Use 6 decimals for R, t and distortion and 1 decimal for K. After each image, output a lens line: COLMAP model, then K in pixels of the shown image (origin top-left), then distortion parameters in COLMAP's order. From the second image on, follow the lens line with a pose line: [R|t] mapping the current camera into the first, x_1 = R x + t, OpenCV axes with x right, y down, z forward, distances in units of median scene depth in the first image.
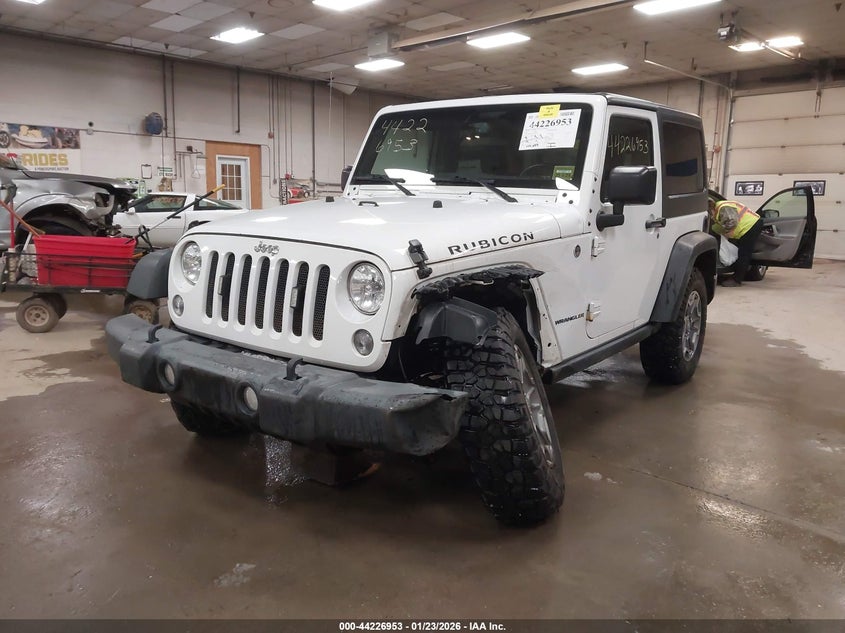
lens RADIAL K [[632.5, 0, 422.5], [0, 632.5, 316.5], [0, 0, 1]] dist [-0.001181, -0.007111]
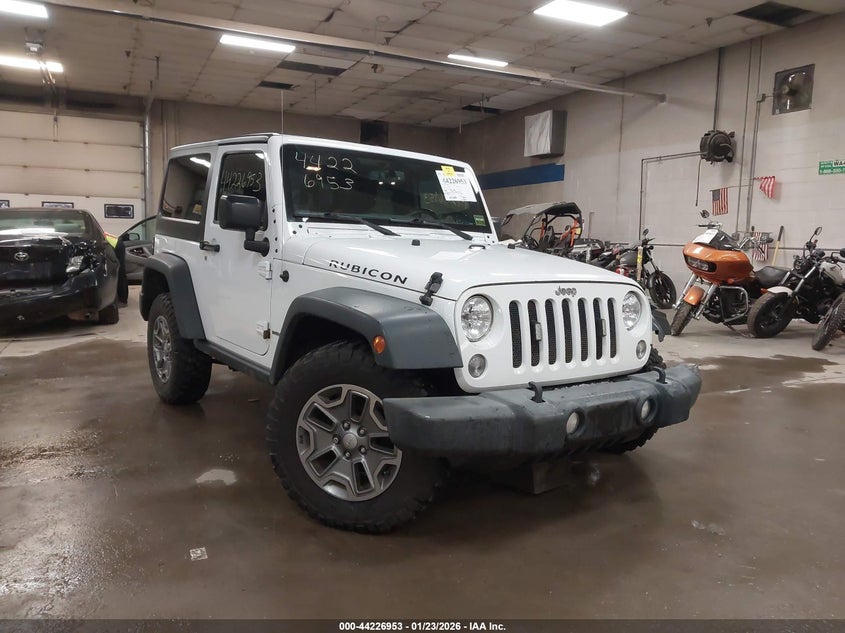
lens RADIAL K [[624.1, 0, 422.5], [0, 624.1, 316.5], [0, 0, 1]] dist [0.004373, 0.001309]
pose [[0.352742, -0.130577, 0.926565, -1.293076], [0.152870, 0.984953, 0.080608, -0.180758], [-0.923149, 0.113210, 0.367396, 0.782798]]
